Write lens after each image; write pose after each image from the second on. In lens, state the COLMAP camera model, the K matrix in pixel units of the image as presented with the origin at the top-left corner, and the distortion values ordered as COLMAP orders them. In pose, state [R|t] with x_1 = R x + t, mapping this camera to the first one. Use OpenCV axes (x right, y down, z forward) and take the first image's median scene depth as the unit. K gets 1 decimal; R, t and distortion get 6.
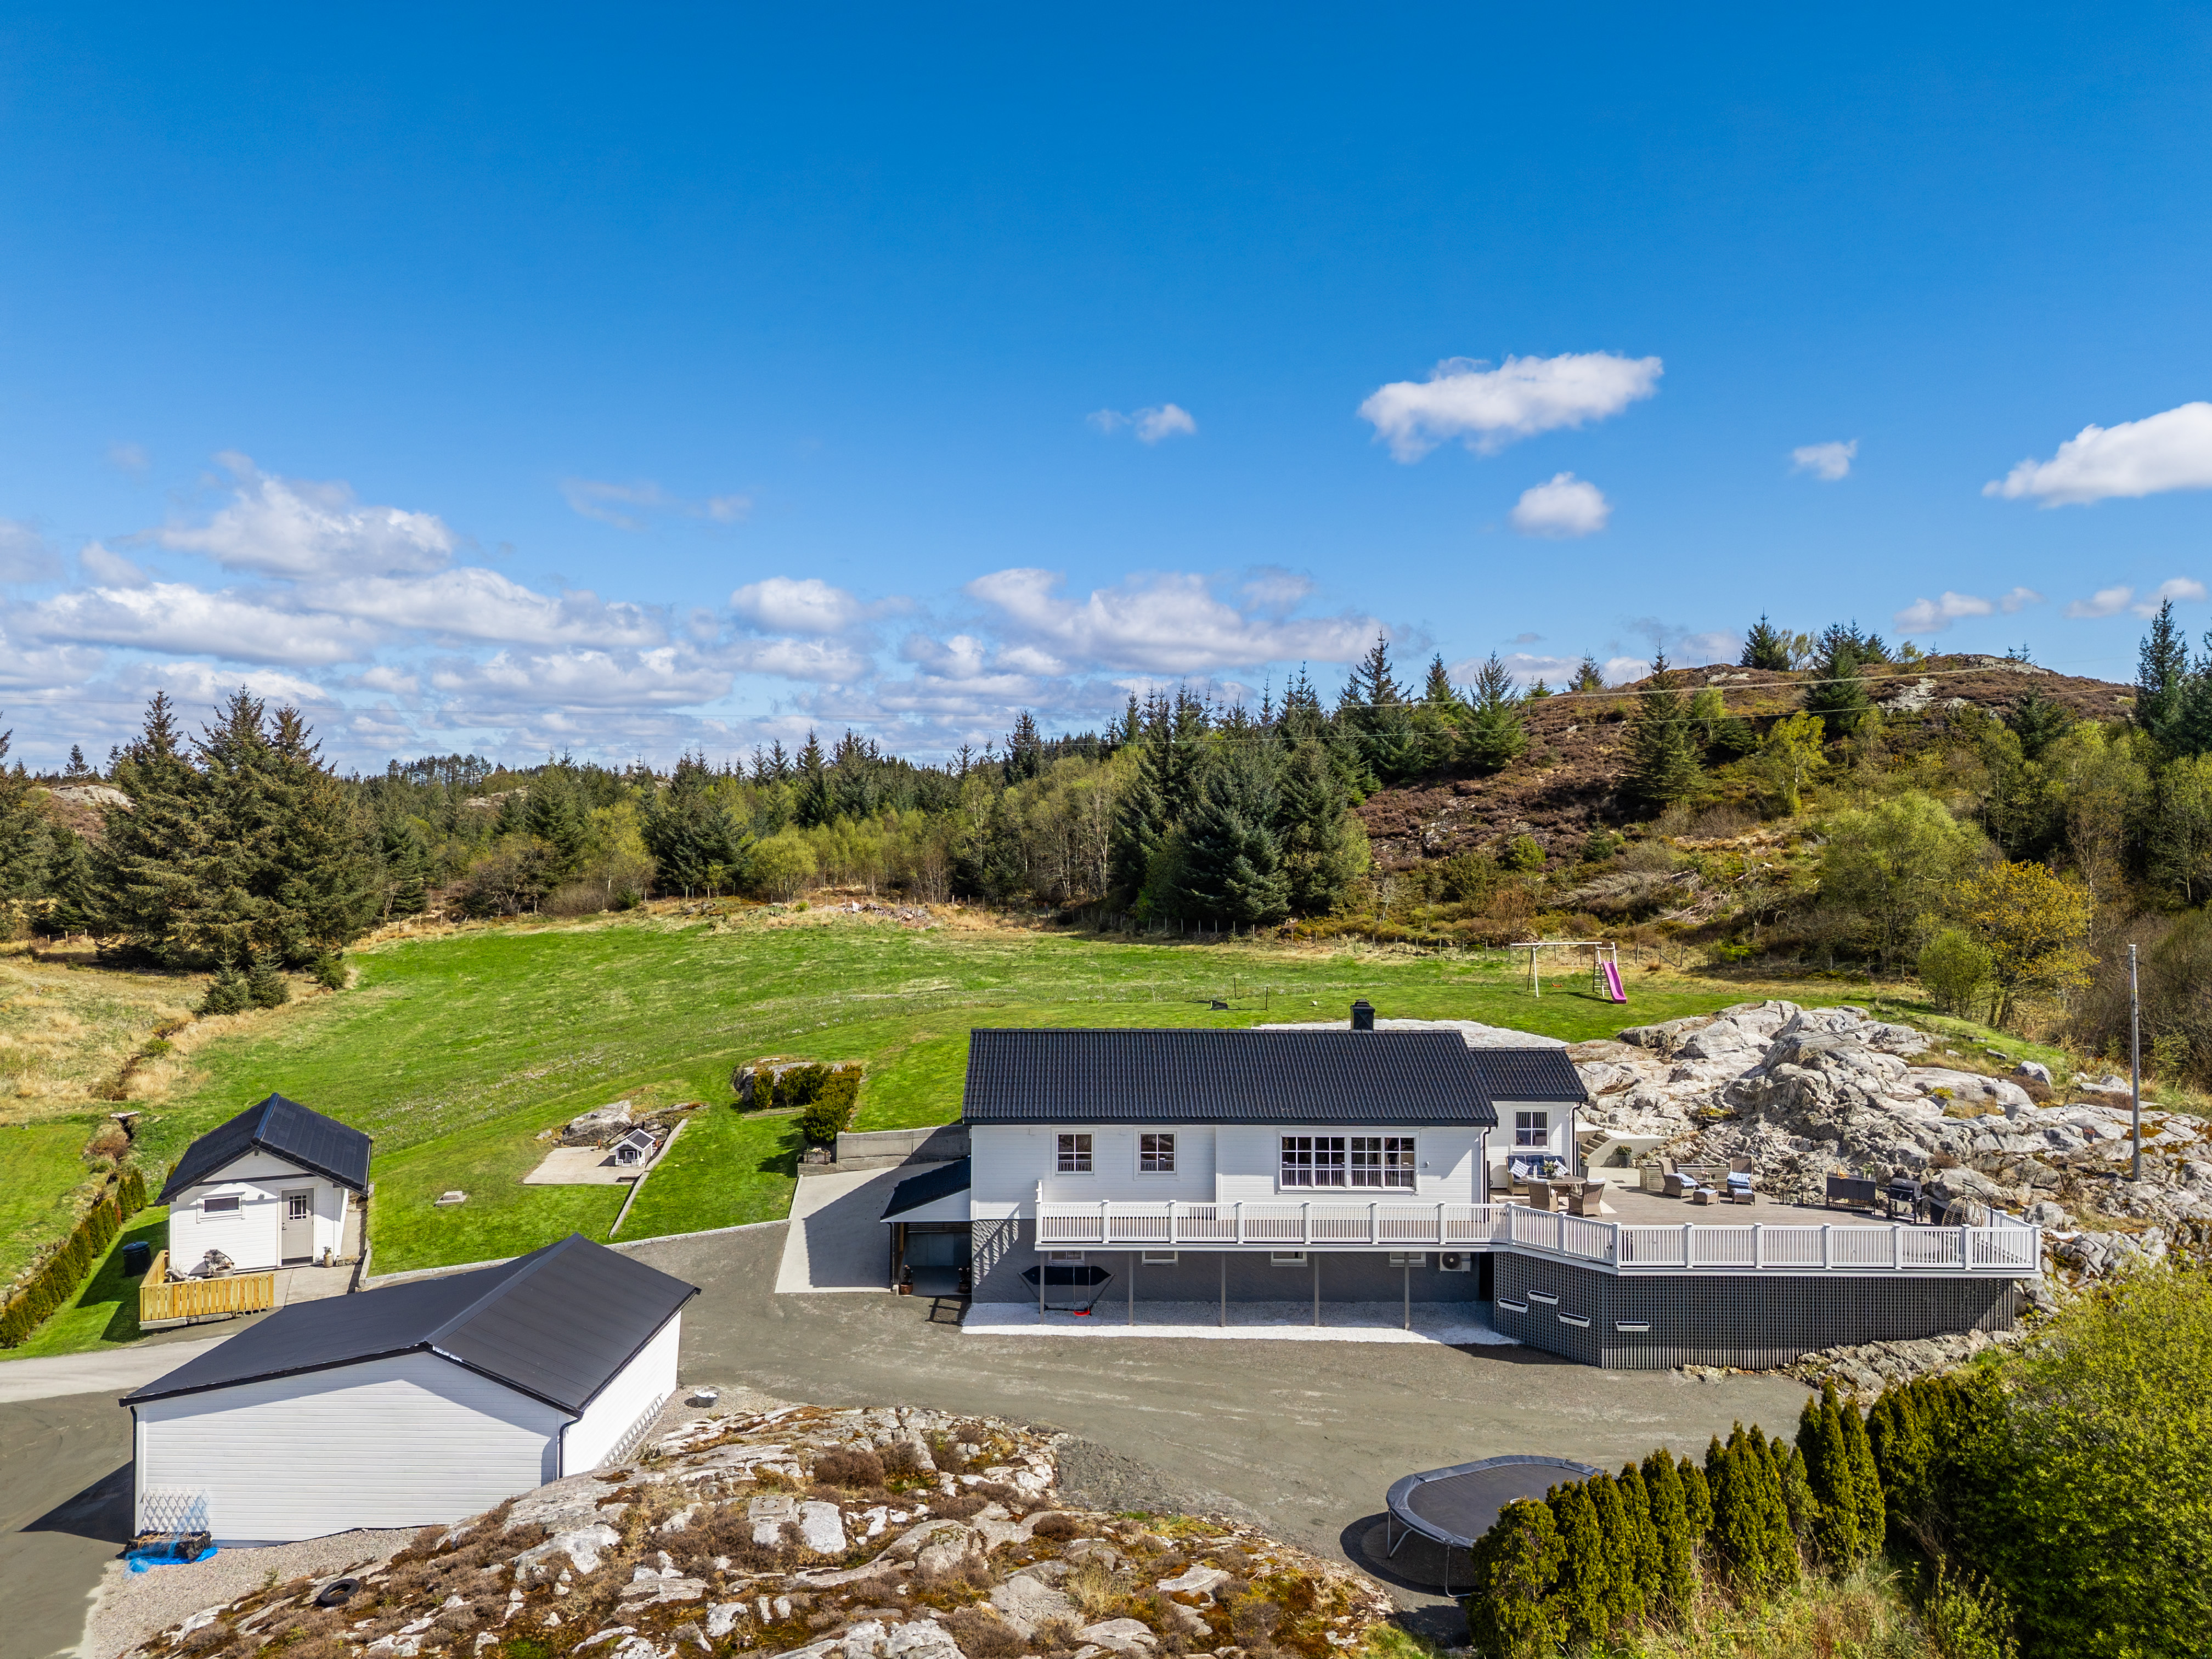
lens RADIAL K [[1618.5, 0, 1103.5], [0, 1618.5, 825.2], [0, 0, 1]] dist [0.070399, -0.057580]
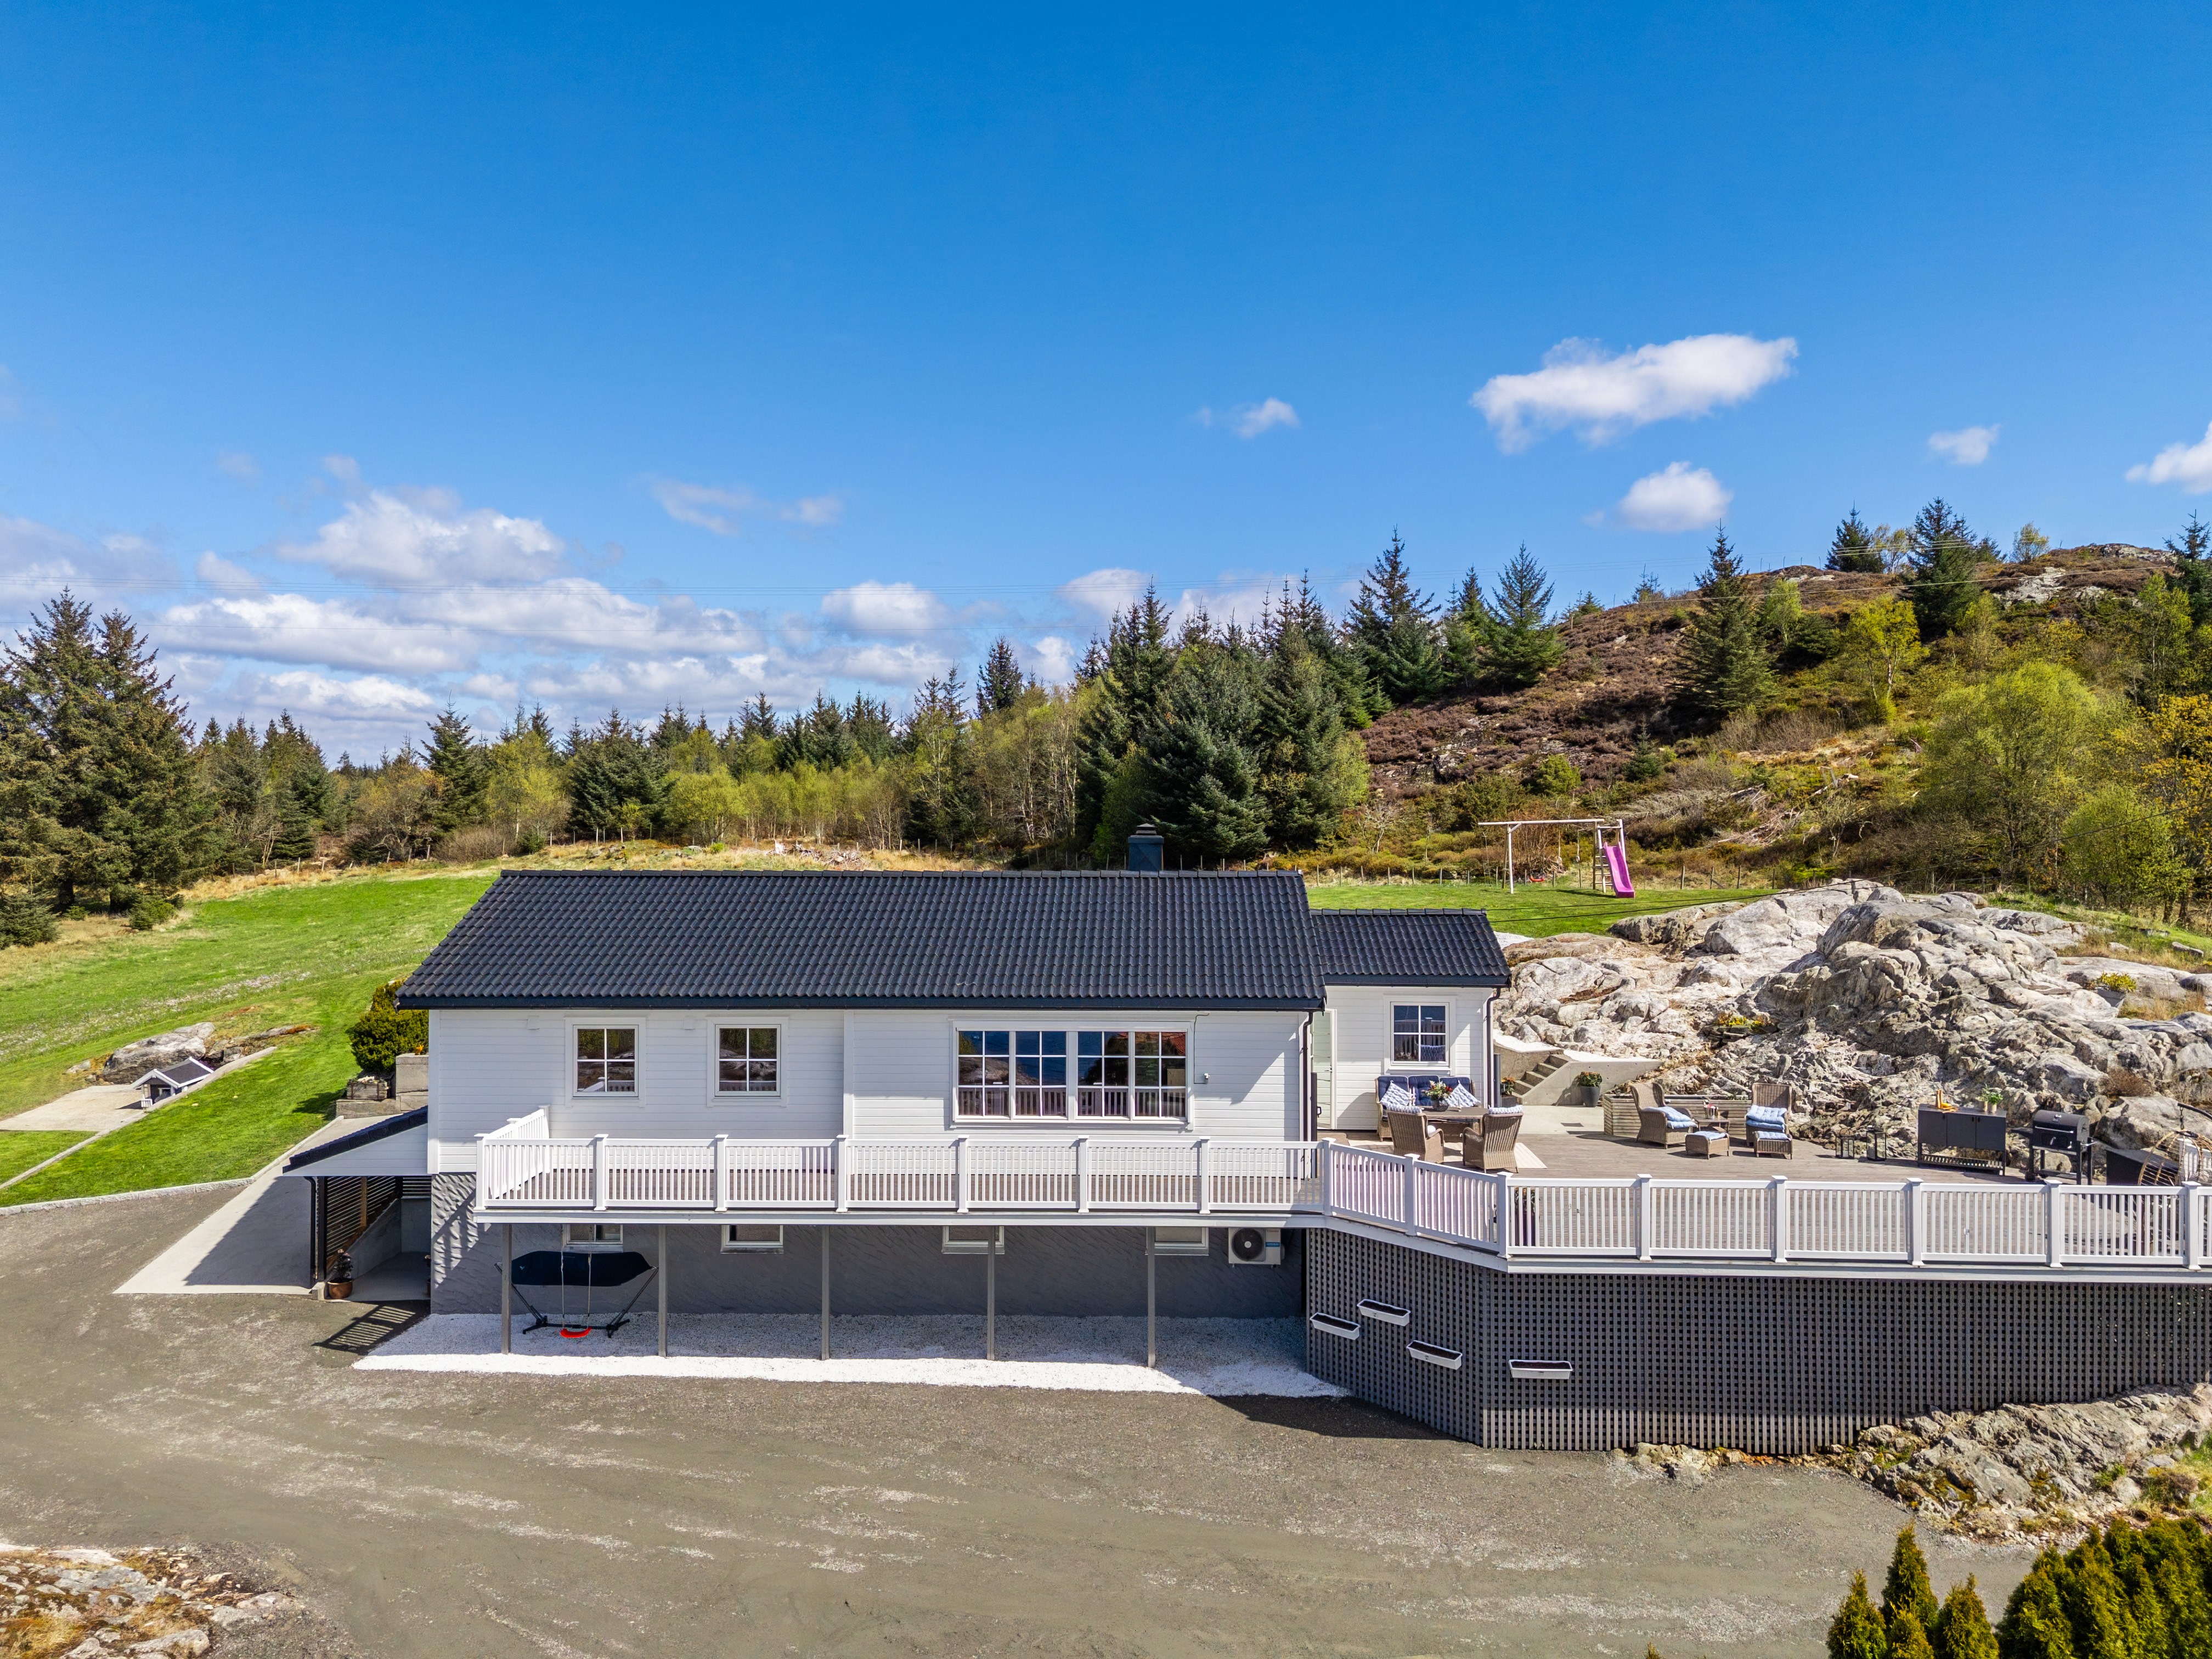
lens RADIAL K [[1618.5, 0, 1105.8], [0, 1618.5, 827.9], [0, 0, 1]] dist [0.070399, -0.057580]
pose [[0.998721, -0.001208, -0.050541, 0.159509], [0.001167, 0.999999, -0.000835, 0.099532], [0.050542, 0.000775, 0.998722, 0.352249]]
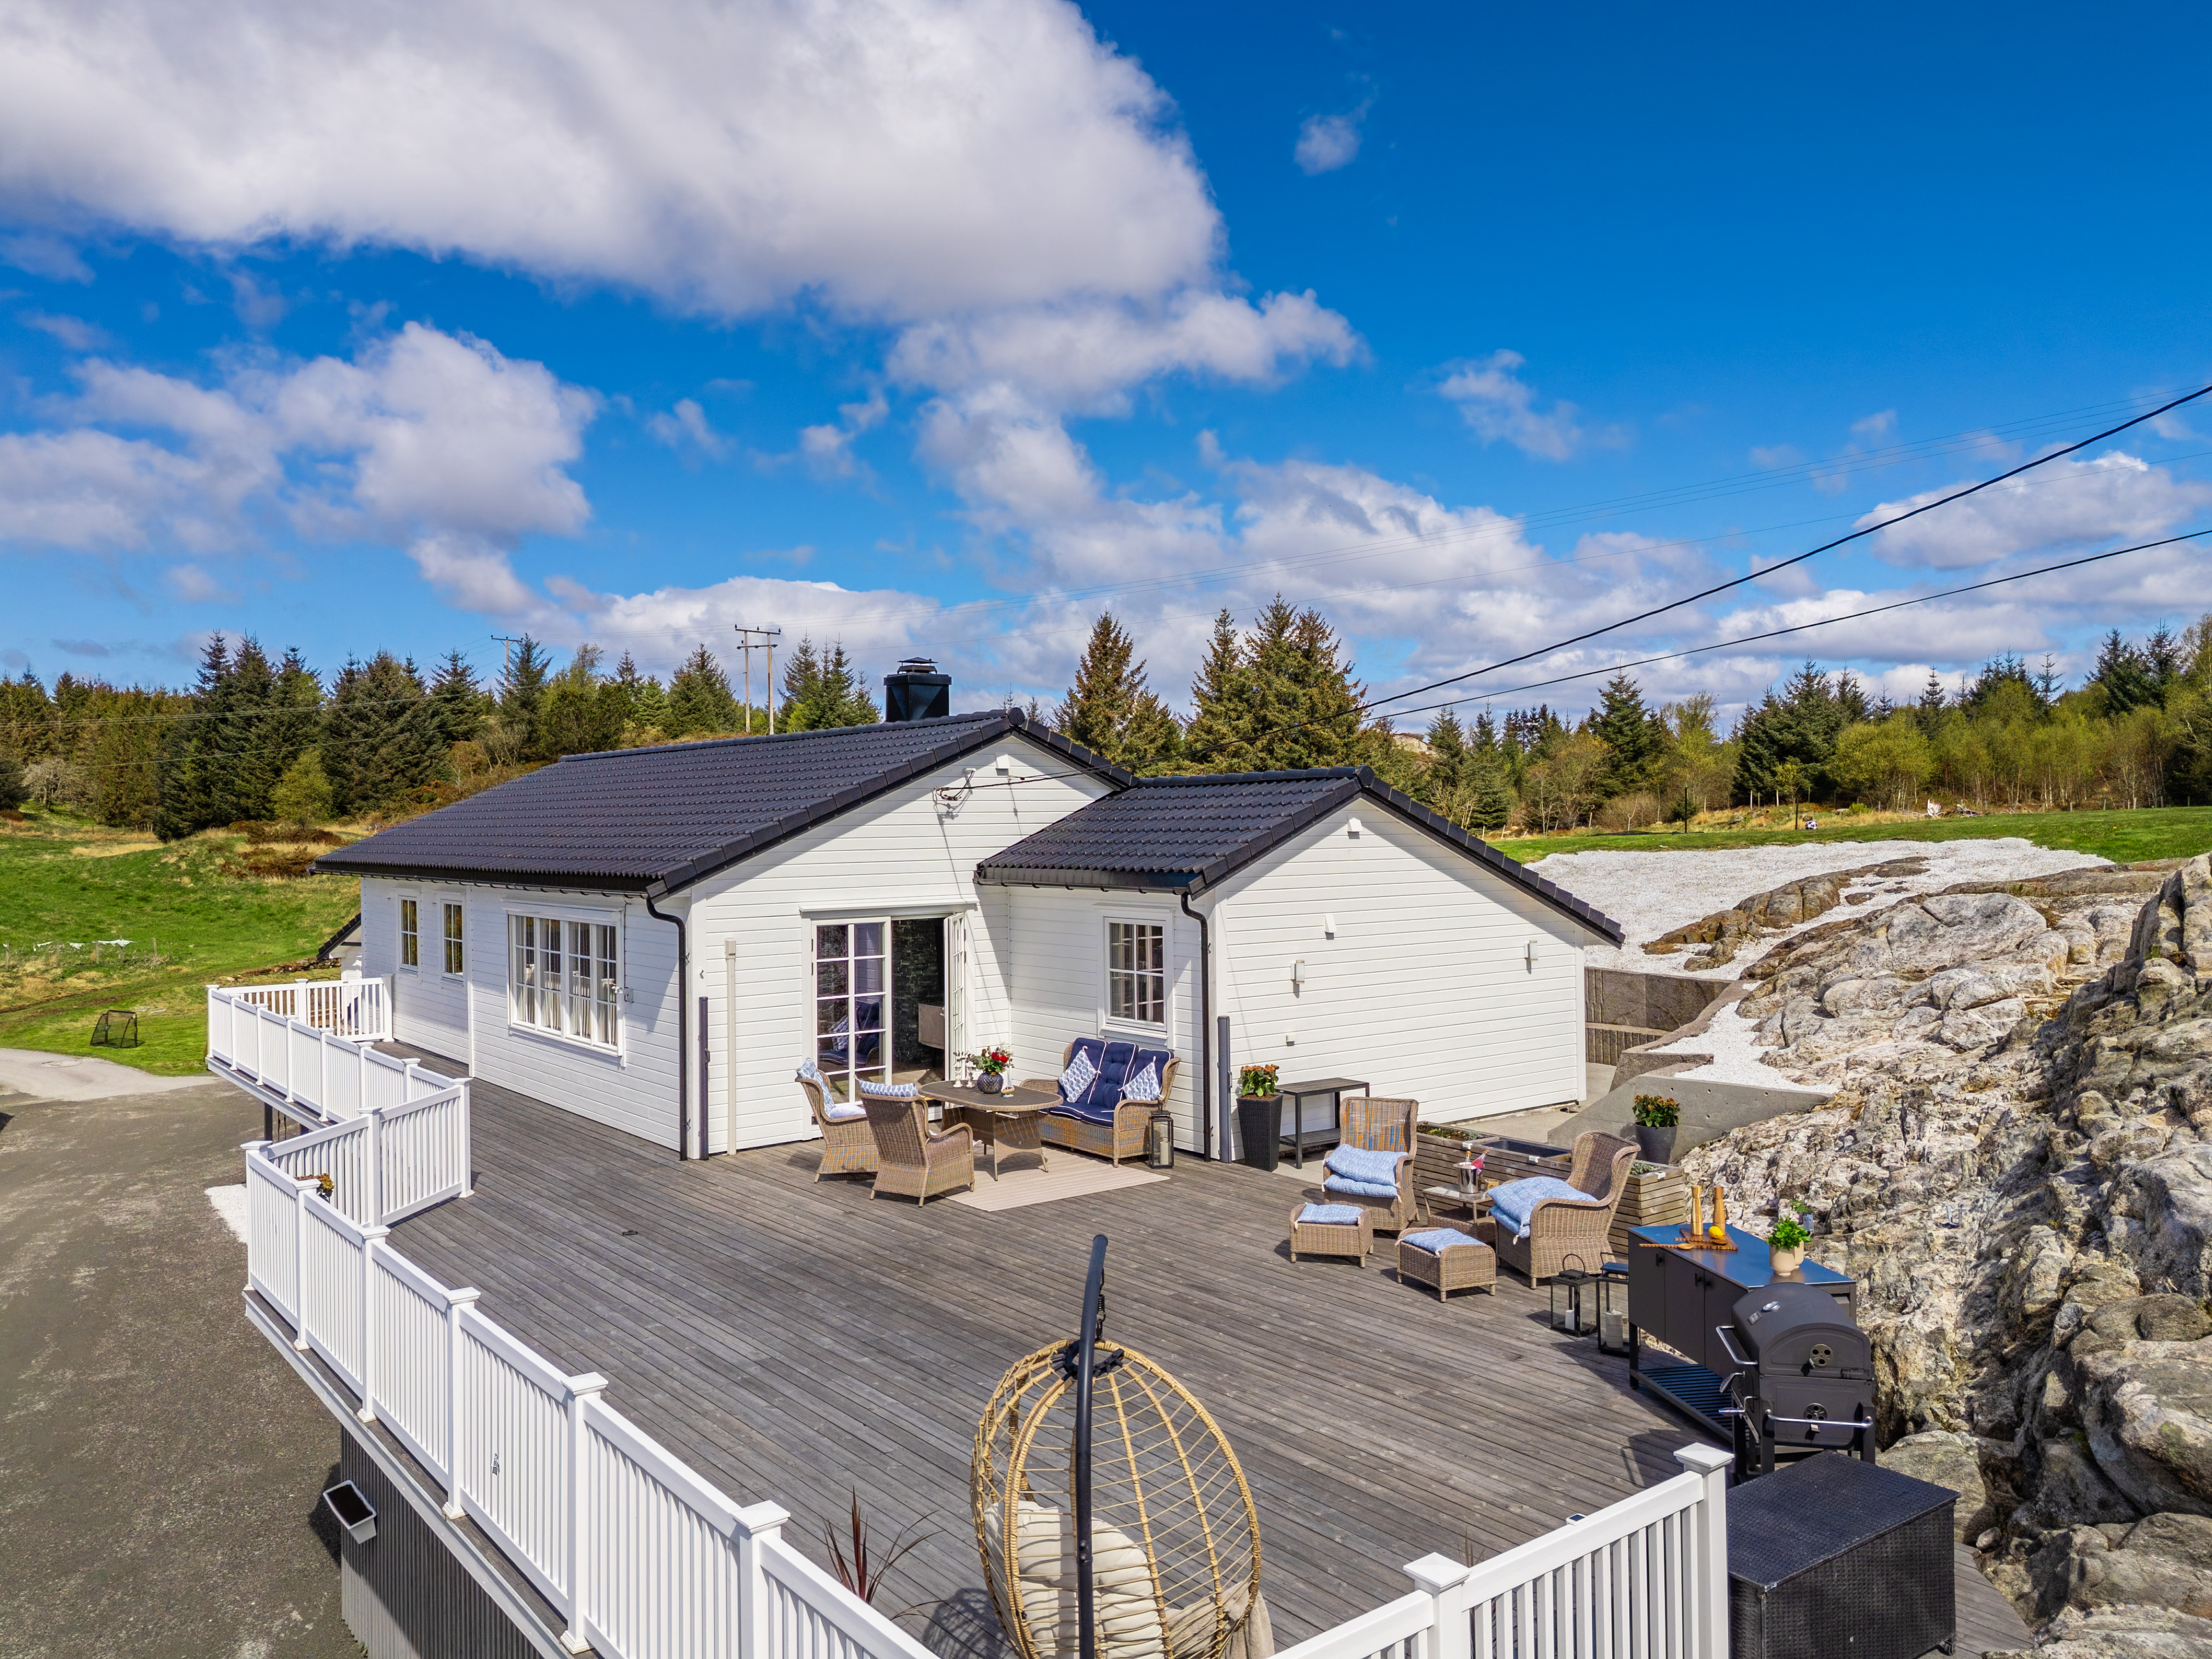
lens RADIAL K [[1618.5, 0, 1110.0], [0, 1618.5, 825.9], [0, 0, 1]] dist [0.070399, -0.057580]
pose [[0.601293, -0.008301, -0.798986, 0.490928], [0.008817, 0.999954, -0.003754, 0.140612], [0.798980, -0.004788, 0.601339, 0.707976]]
